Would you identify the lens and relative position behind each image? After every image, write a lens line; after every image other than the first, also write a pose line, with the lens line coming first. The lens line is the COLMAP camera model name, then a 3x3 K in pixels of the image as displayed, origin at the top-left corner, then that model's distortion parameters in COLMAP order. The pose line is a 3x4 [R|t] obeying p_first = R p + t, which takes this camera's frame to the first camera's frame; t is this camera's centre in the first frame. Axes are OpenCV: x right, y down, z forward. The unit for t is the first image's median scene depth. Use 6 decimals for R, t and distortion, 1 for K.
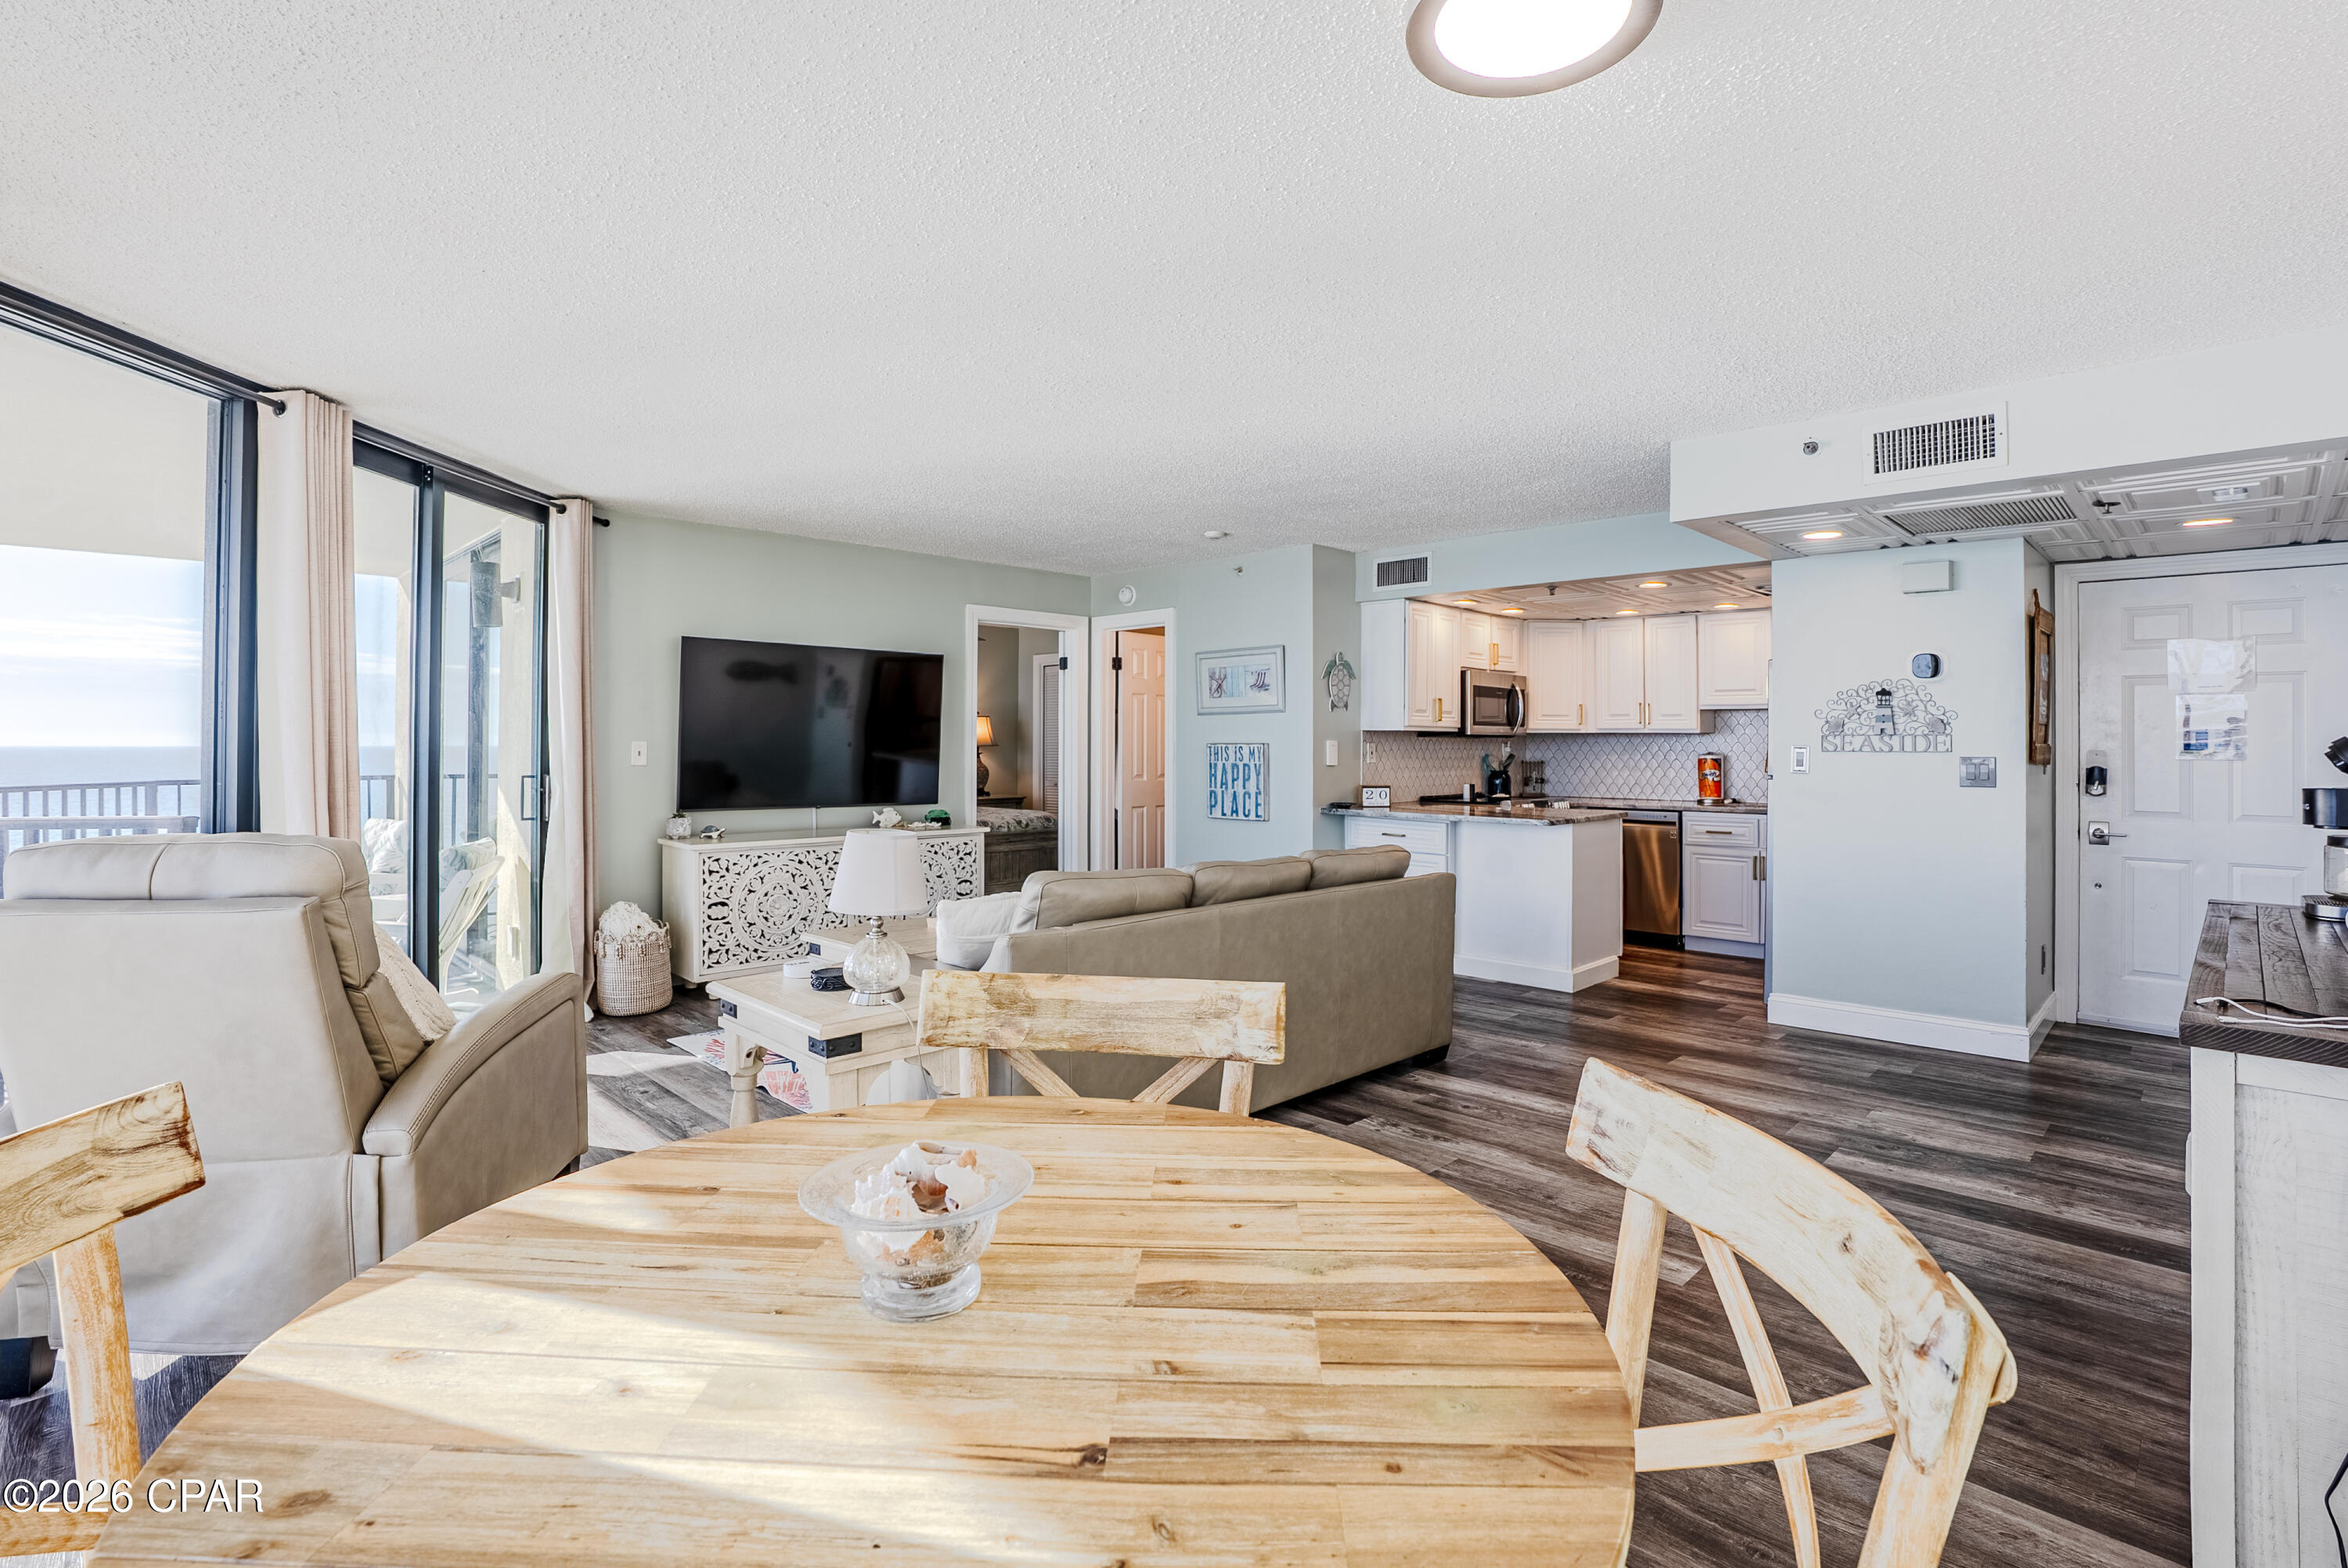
lens RADIAL K [[1115.3, 0, 1199.0], [0, 1115.3, 731.4], [0, 0, 1]] dist [-0.056311, 0.019284]
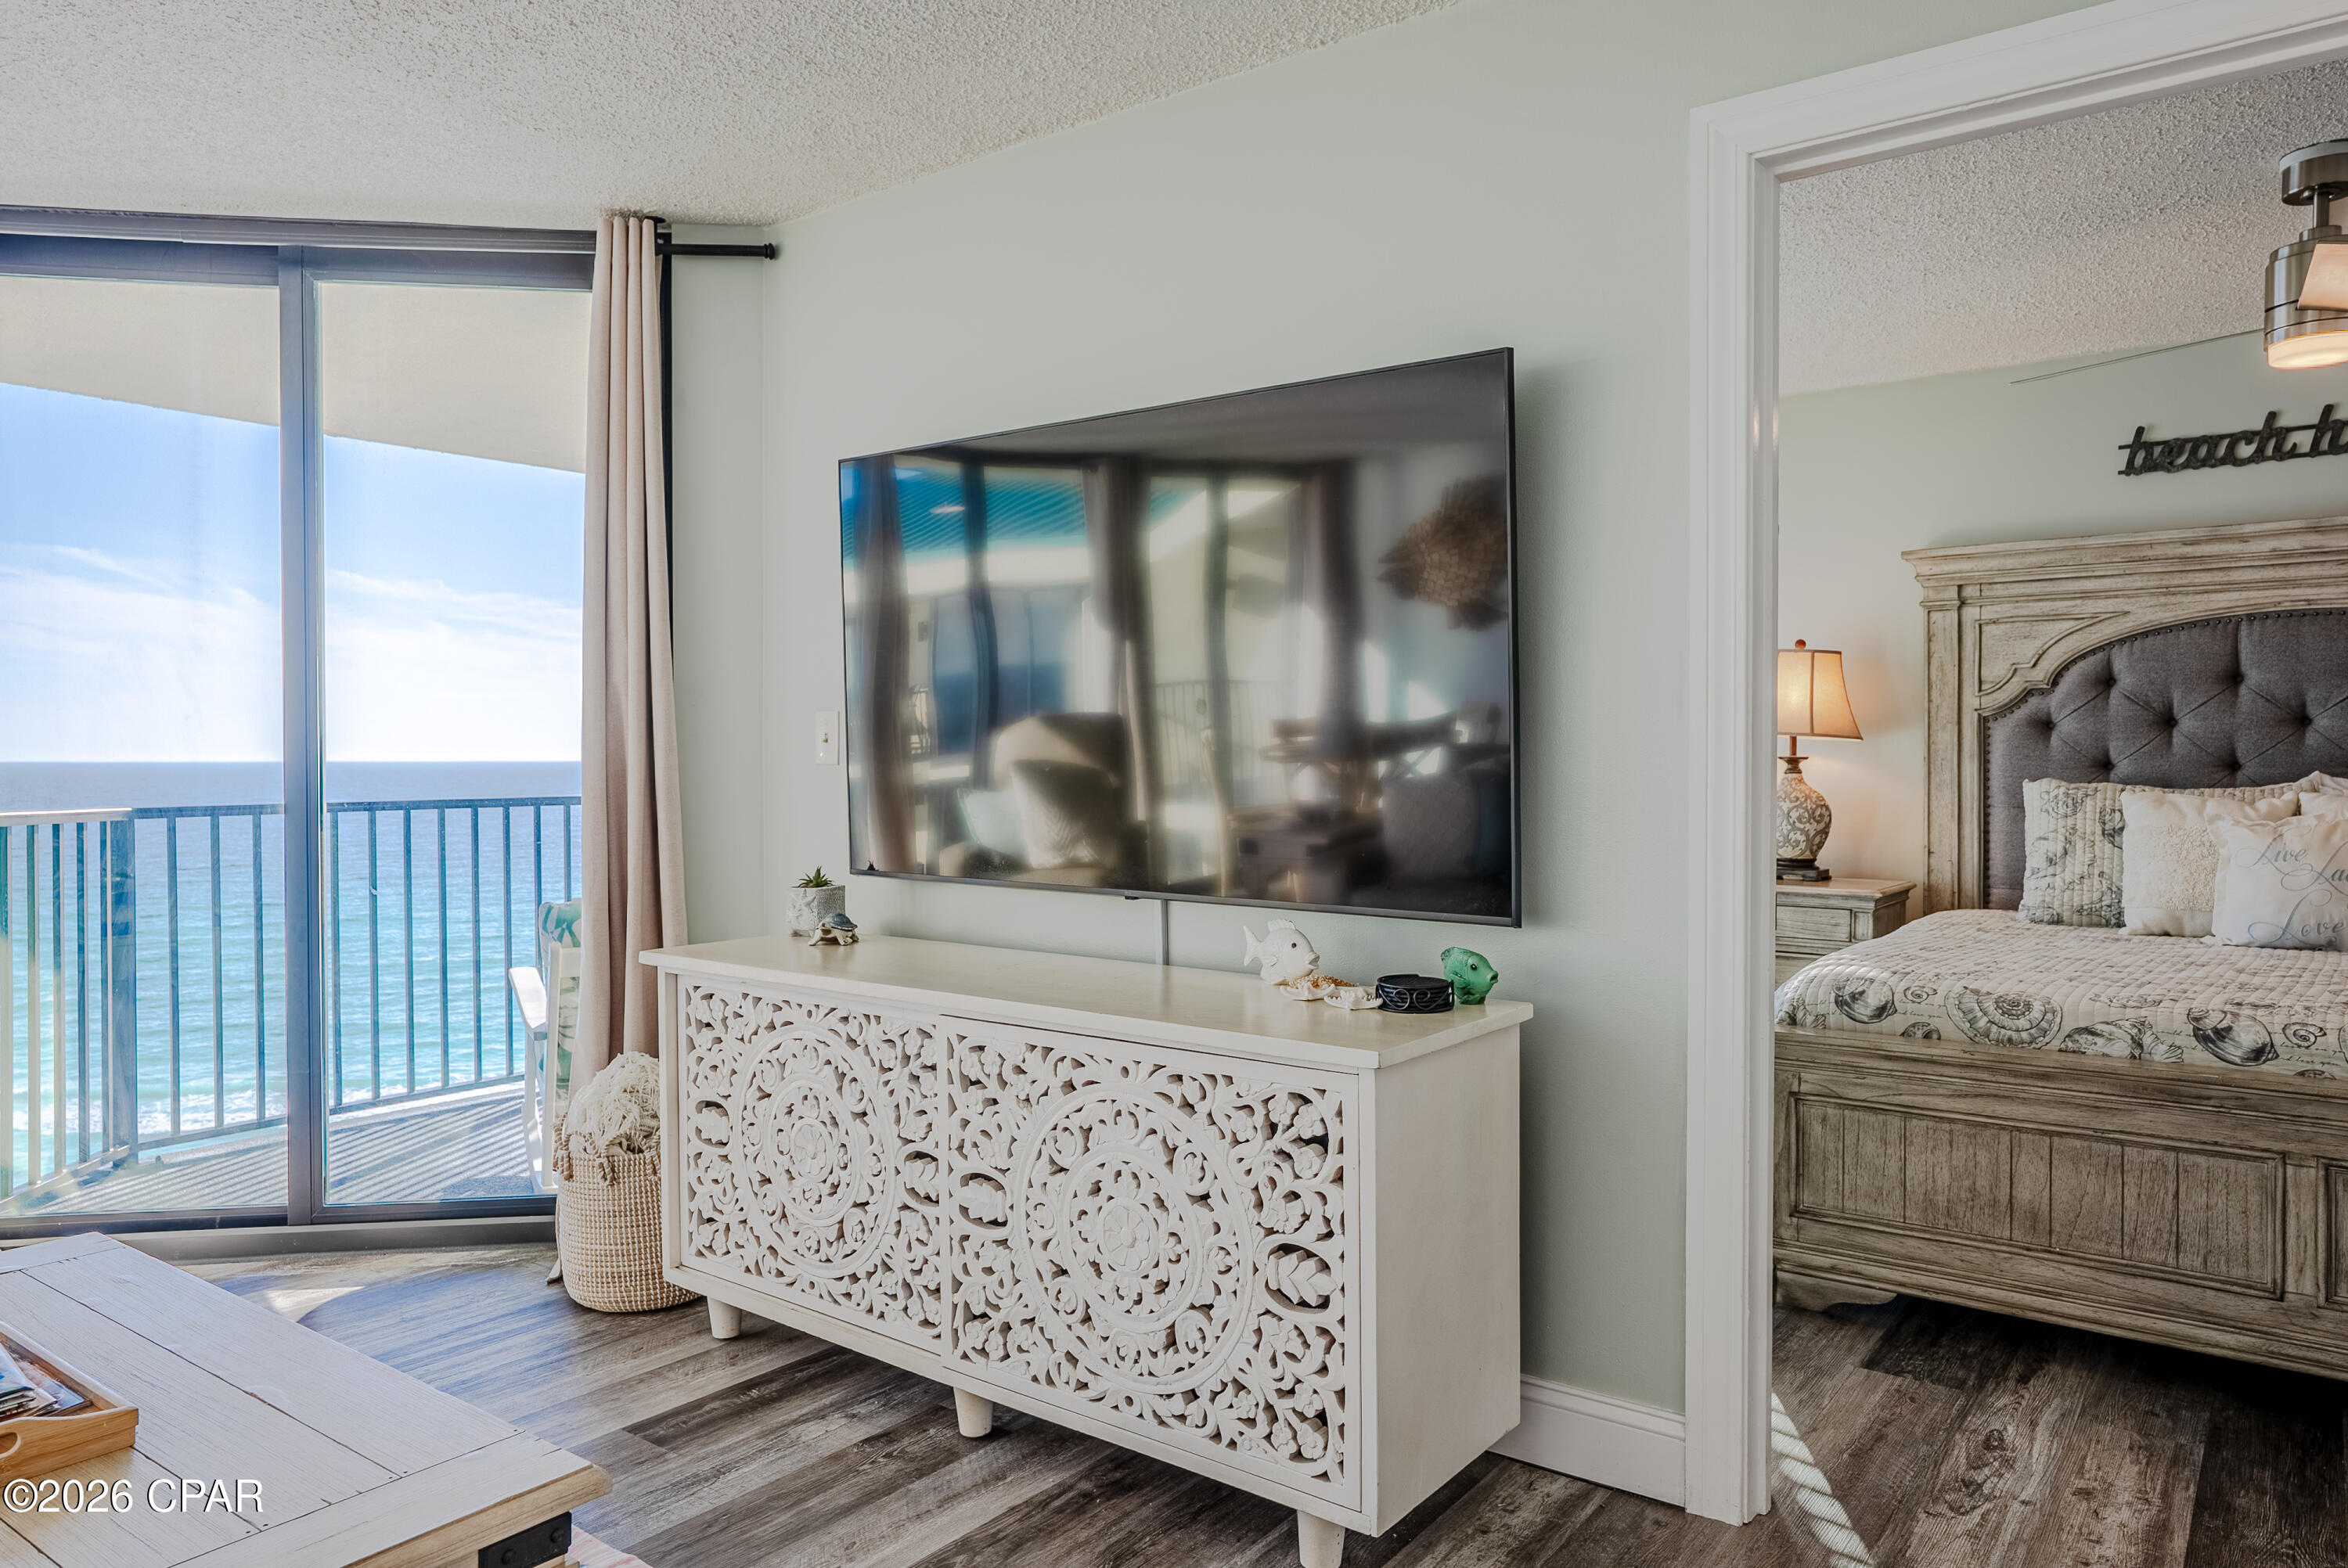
lens RADIAL K [[1556.1, 0, 1161.3], [0, 1556.1, 788.1], [0, 0, 1]] dist [-0.036259, 0.035887]
pose [[0.107412, 0.016370, -0.994080, 0.122711], [0.011062, 0.999783, 0.017659, 0.027720], [0.994153, -0.012893, 0.107207, 0.948986]]
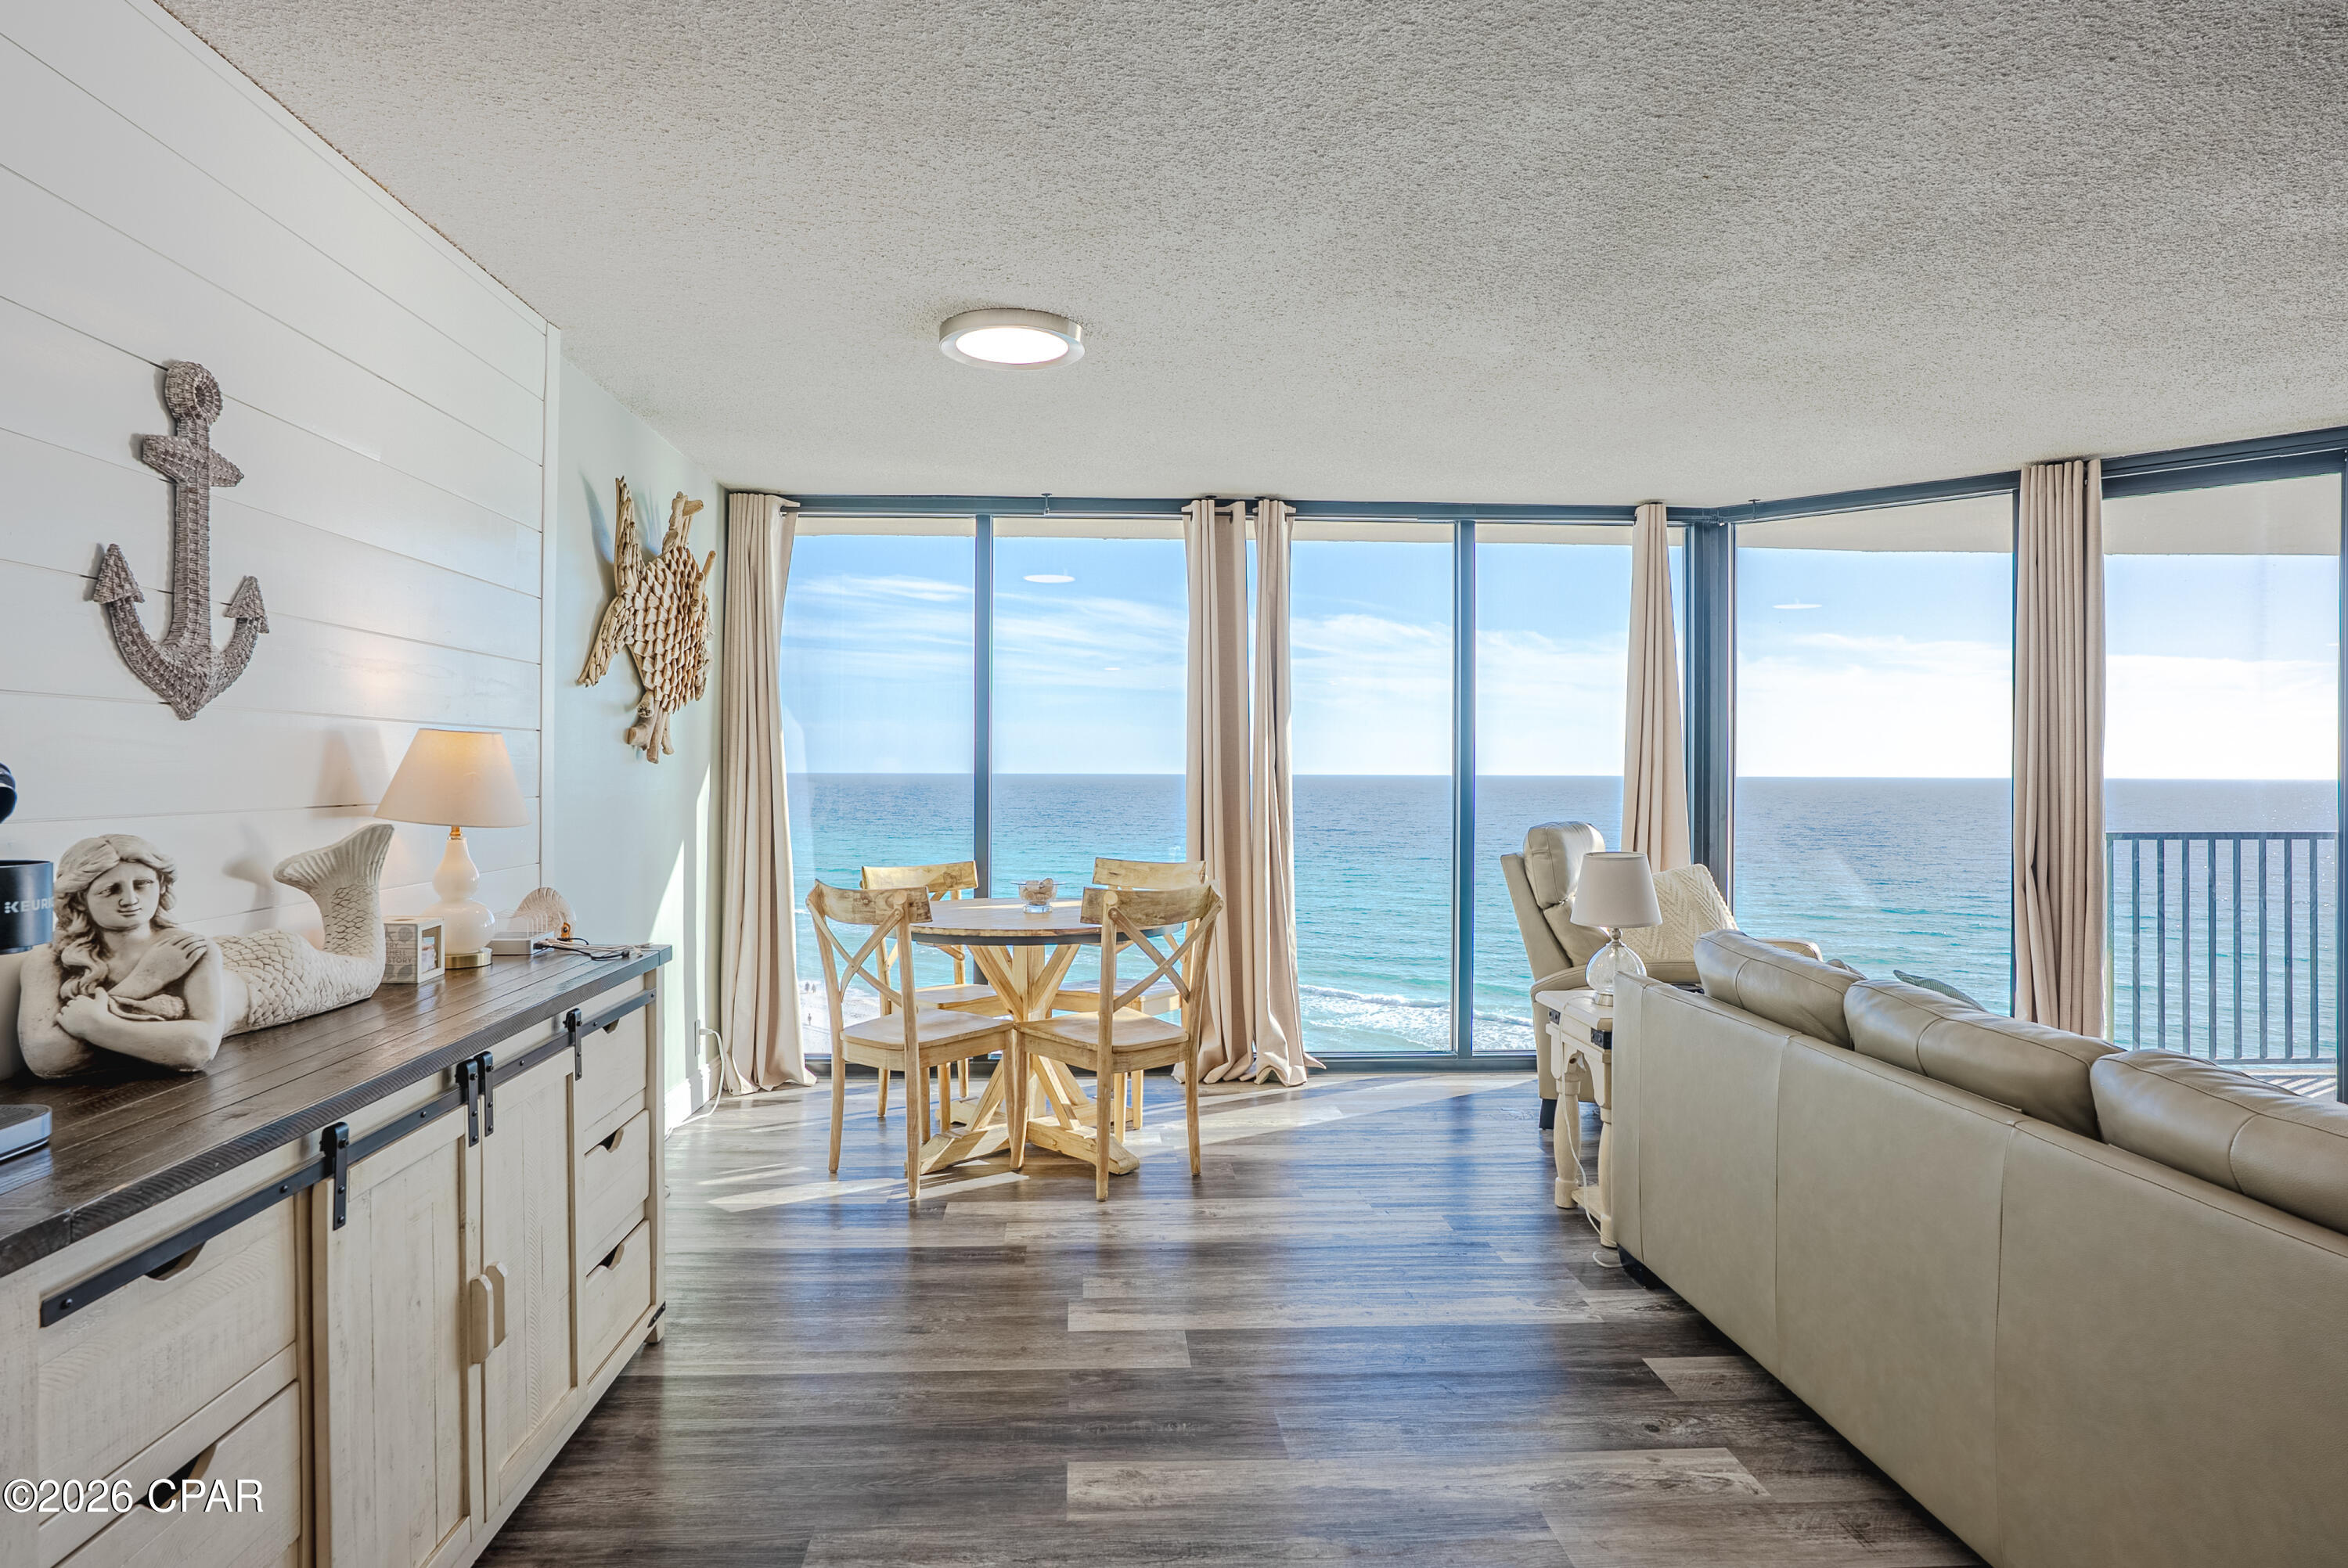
lens RADIAL K [[1305.3, 0, 1114.2], [0, 1305.3, 774.4], [0, 0, 1]] dist [-0.046432, 0.025104]
pose [[-0.692928, -0.002492, -0.721002, 0.441463], [0.002594, 0.999979, -0.005949, 0.007791], [0.721002, -0.005993, -0.692907, 0.685191]]
